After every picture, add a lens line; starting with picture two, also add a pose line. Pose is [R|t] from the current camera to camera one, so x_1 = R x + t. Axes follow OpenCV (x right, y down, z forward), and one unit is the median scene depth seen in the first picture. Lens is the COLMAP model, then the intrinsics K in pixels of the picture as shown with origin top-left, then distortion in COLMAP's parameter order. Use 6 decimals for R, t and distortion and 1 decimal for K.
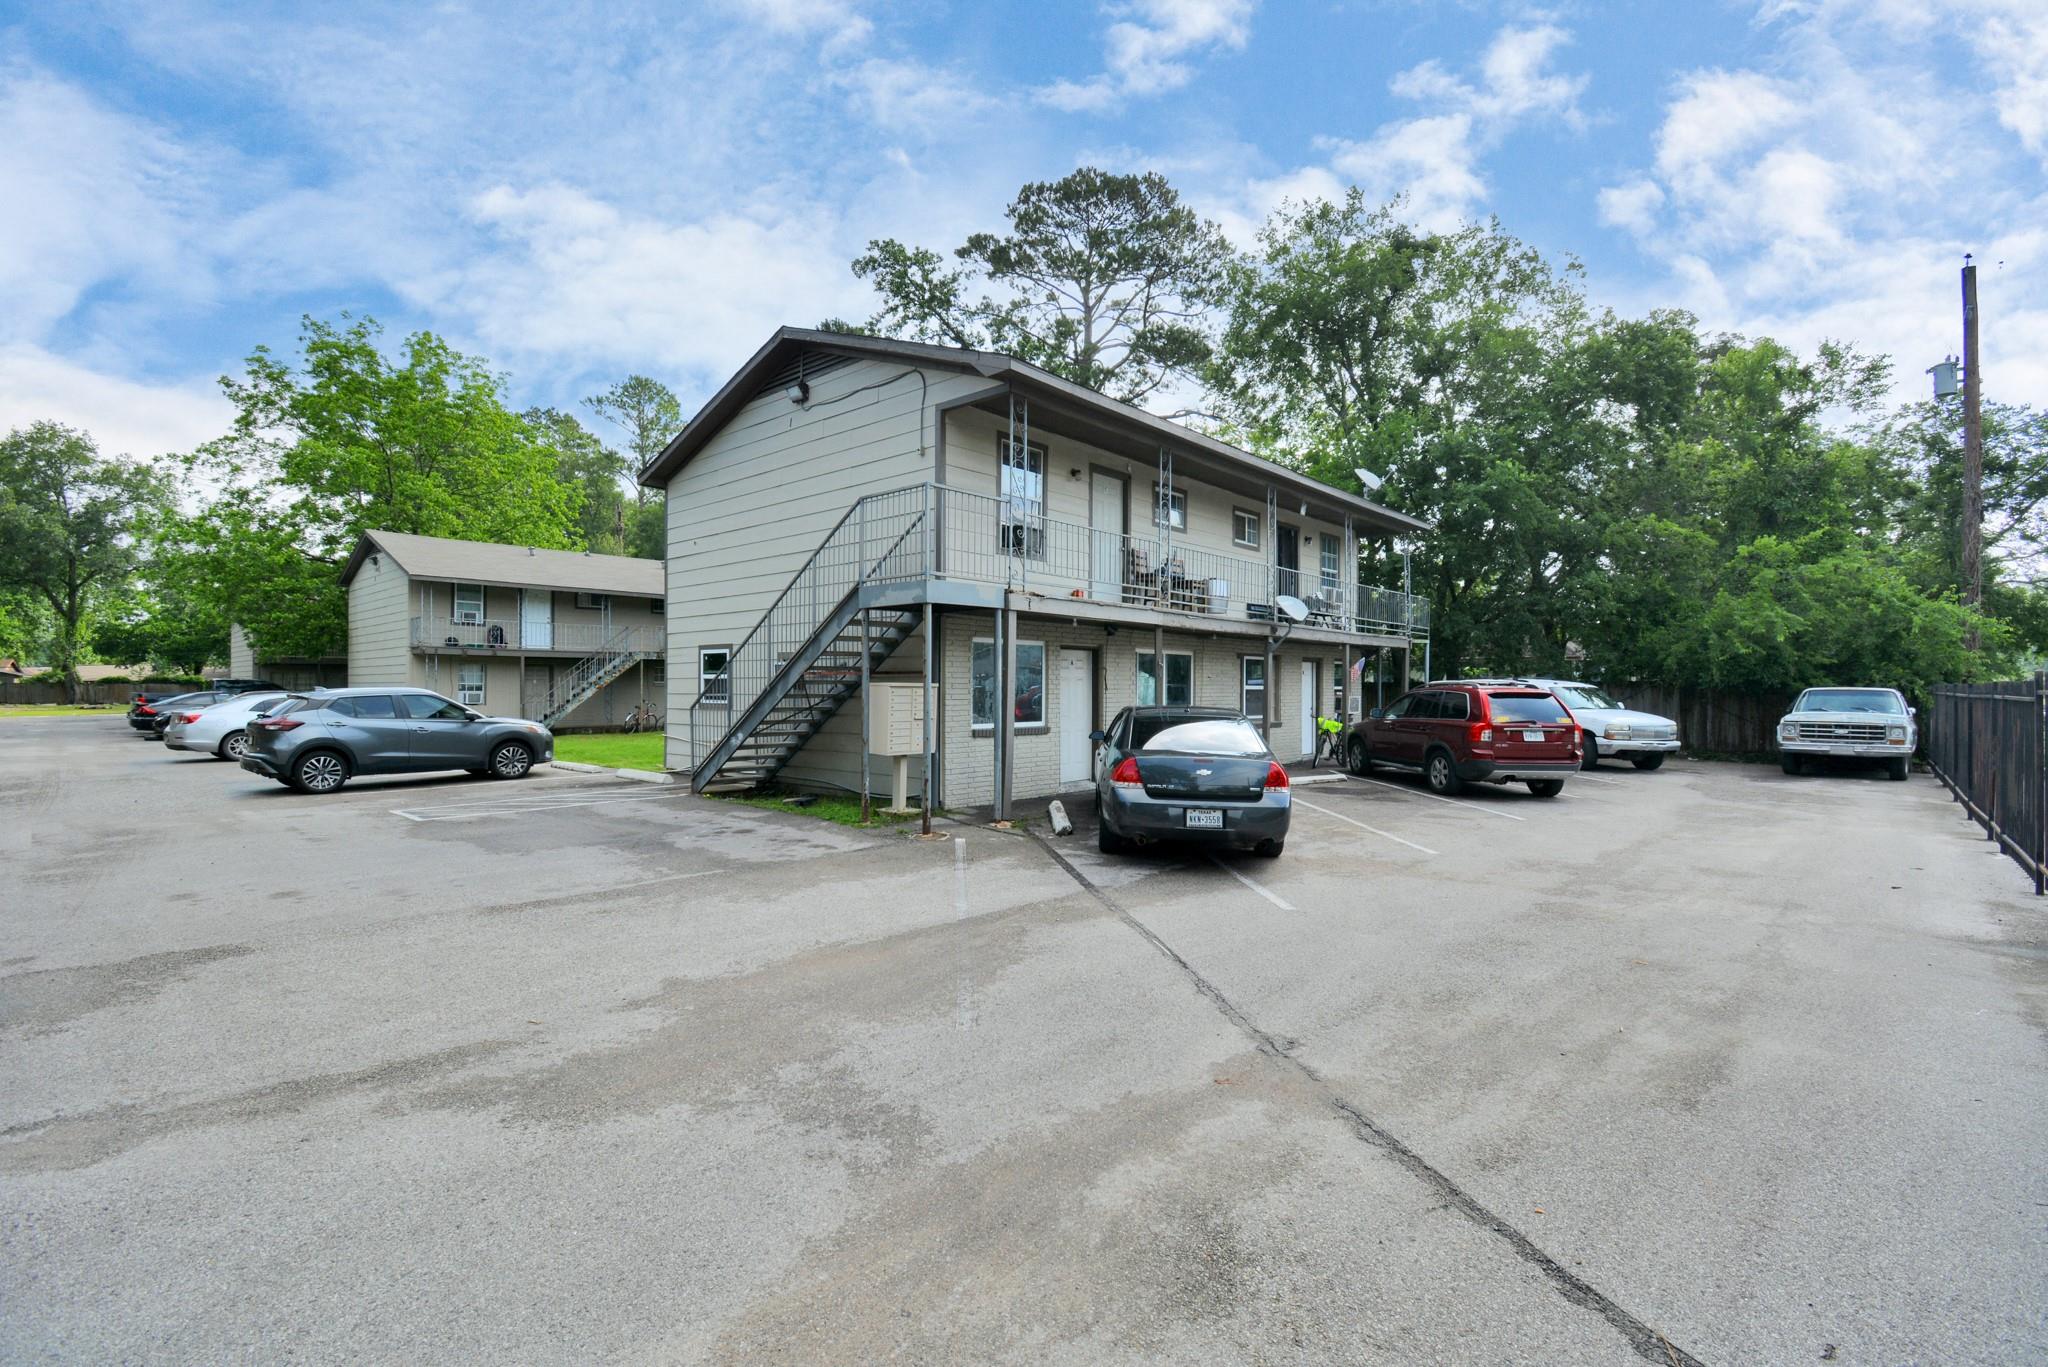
lens RADIAL K [[921.4, 0, 1022.3], [0, 921.4, 687.4], [0, 0, 1]] dist [-0.003663, -0.011478]
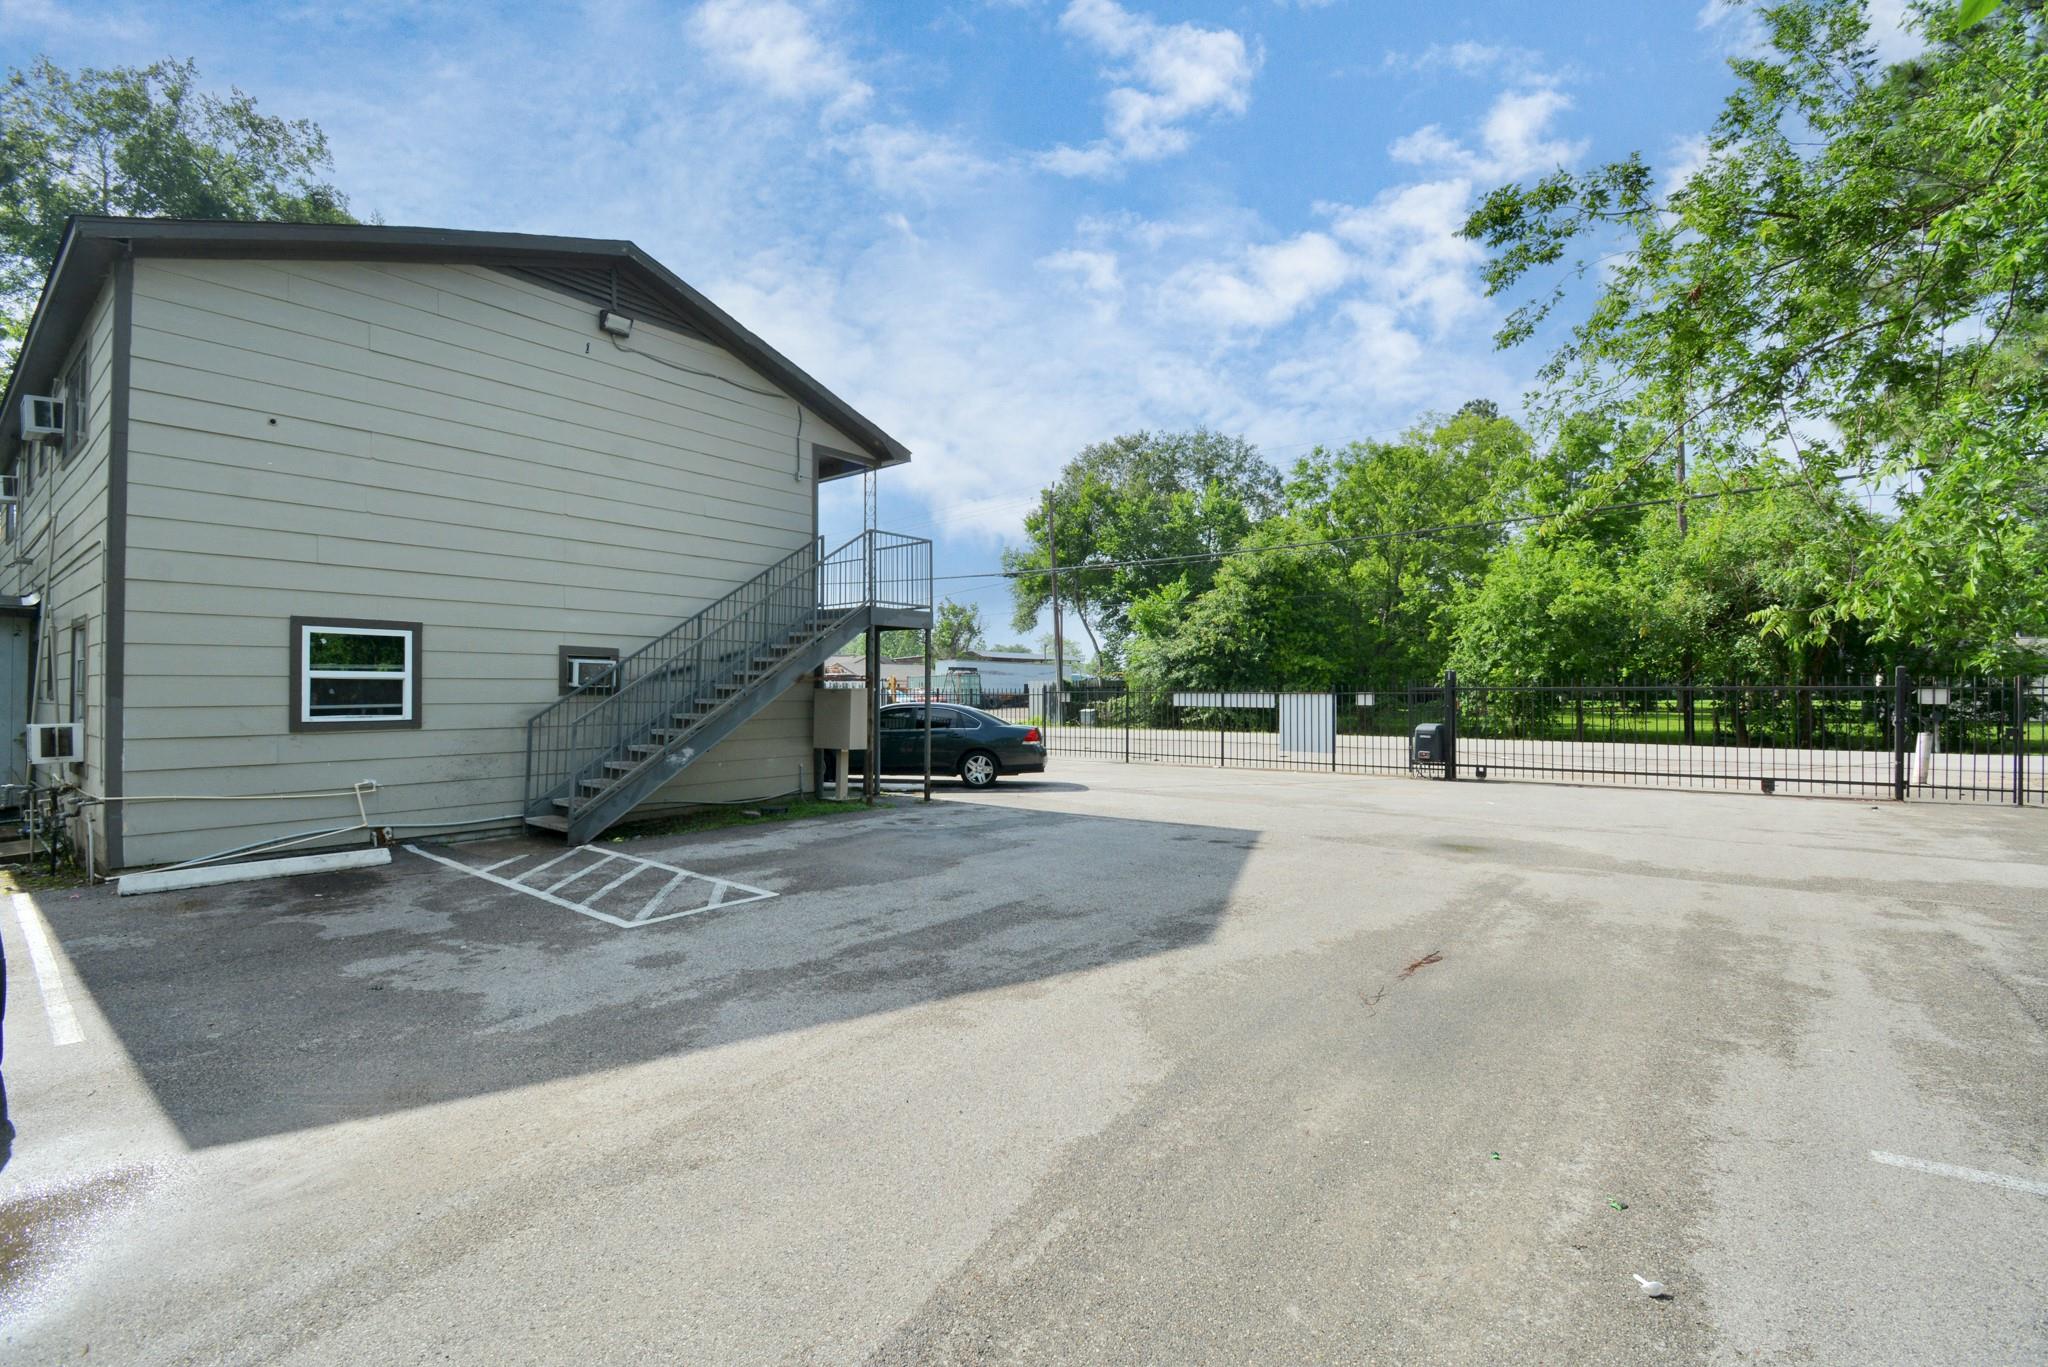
lens RADIAL K [[921.4, 0, 1025.7], [0, 921.4, 684.6], [0, 0, 1]] dist [-0.003663, -0.011478]
pose [[-0.054394, 0.011196, 0.998457, -0.677186], [-0.000920, 0.999936, -0.011263, 0.000301], [-0.998519, -0.001531, -0.054380, 0.444340]]
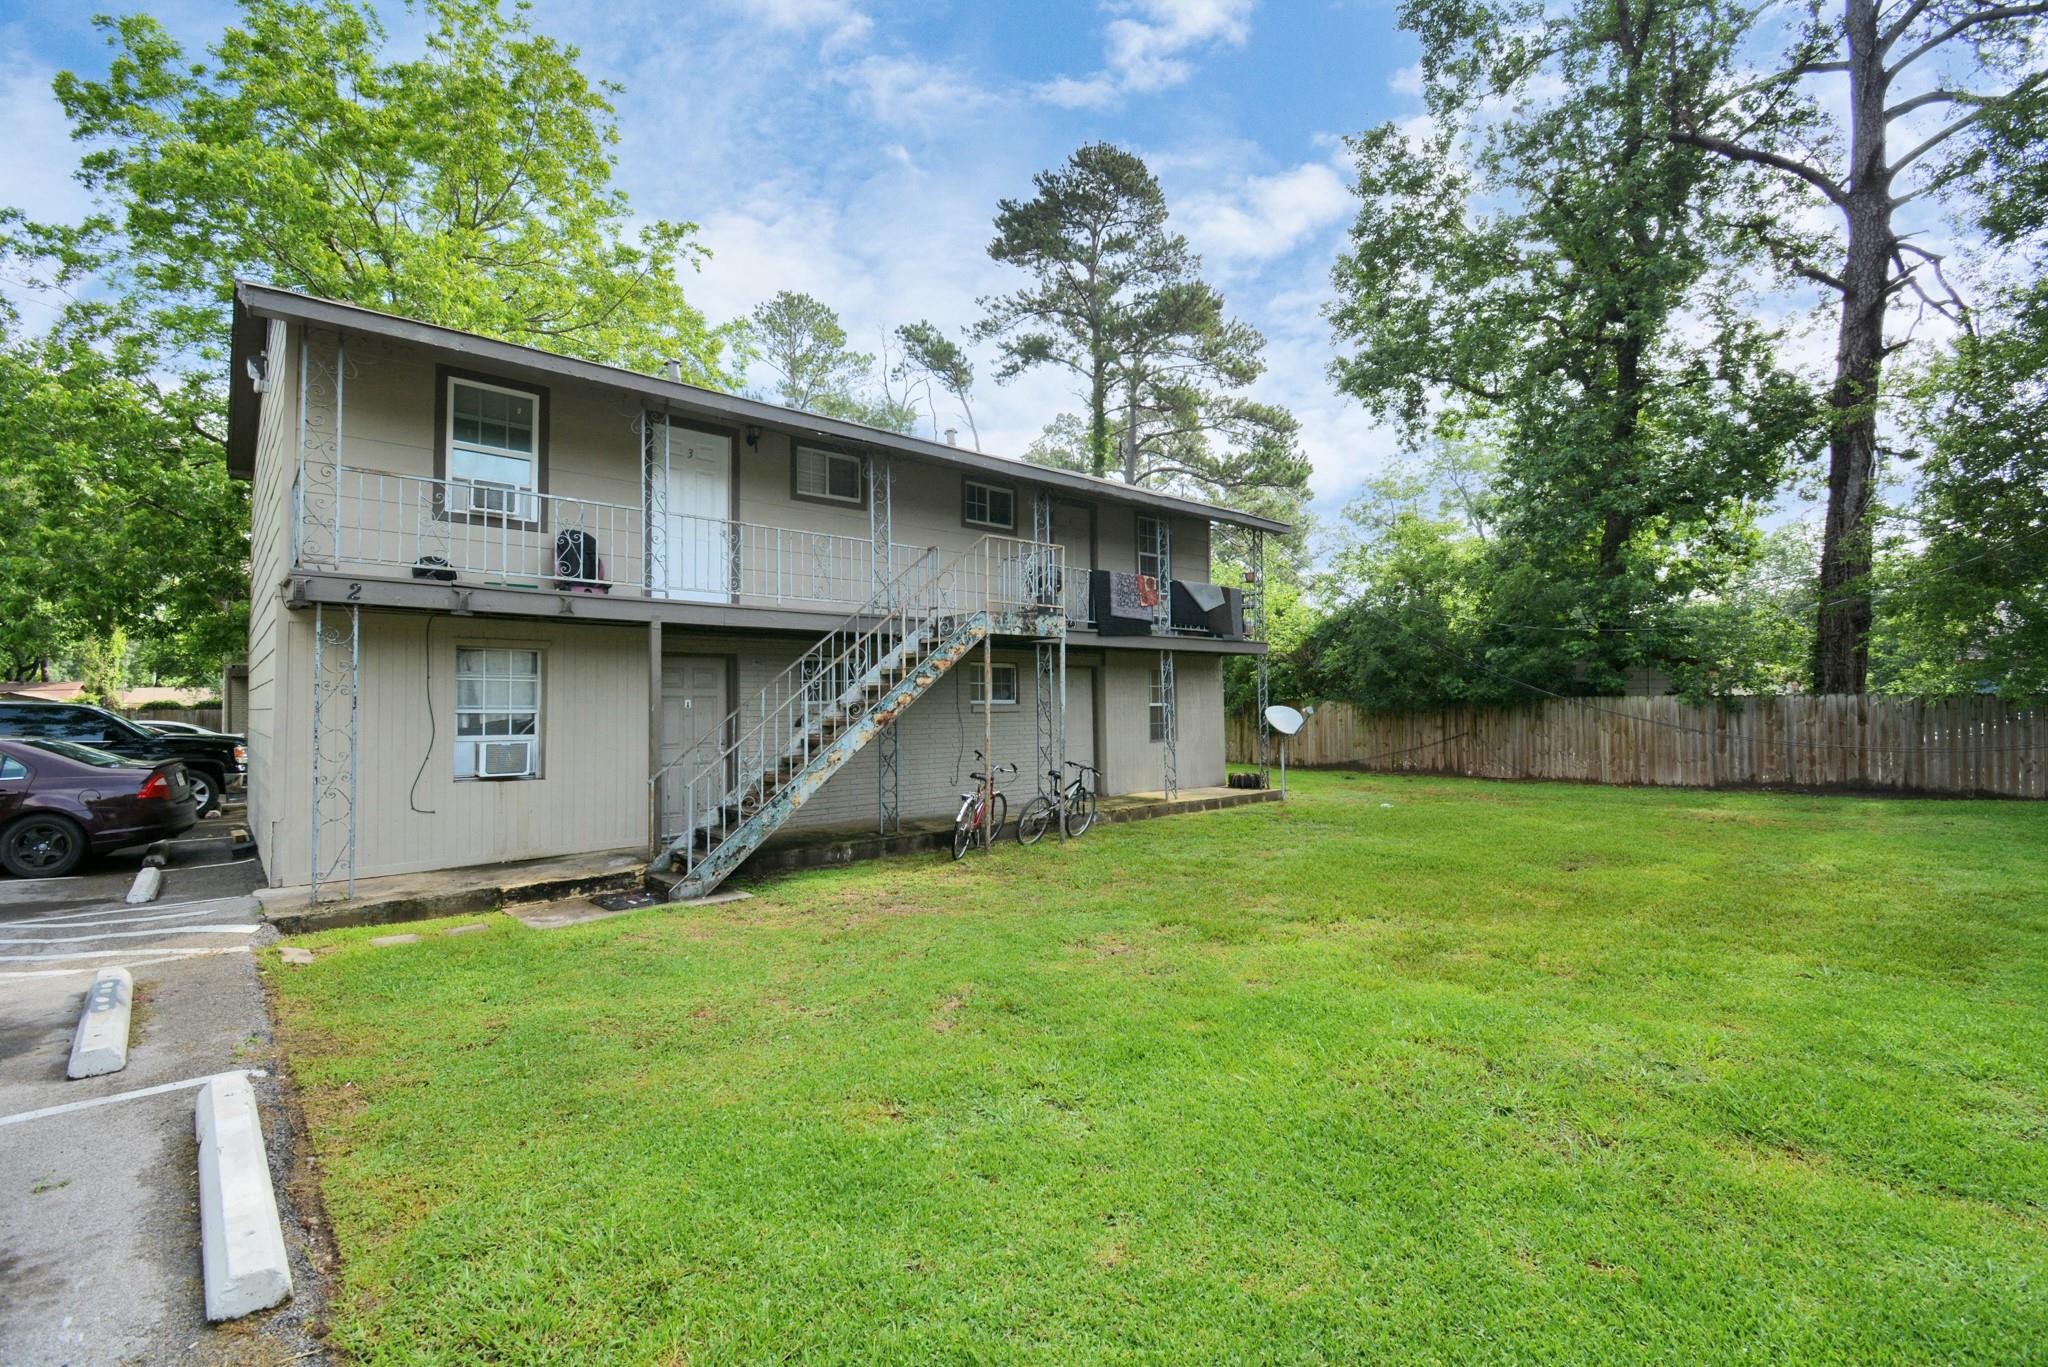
lens RADIAL K [[921.4, 0, 1006.0], [0, 921.4, 686.5], [0, 0, 1]] dist [-0.003663, -0.011478]
pose [[0.993288, -0.009134, -0.115306, -0.523011], [0.006599, 0.999728, -0.022350, -0.005414], [0.115479, 0.021439, 0.993079, 0.944578]]
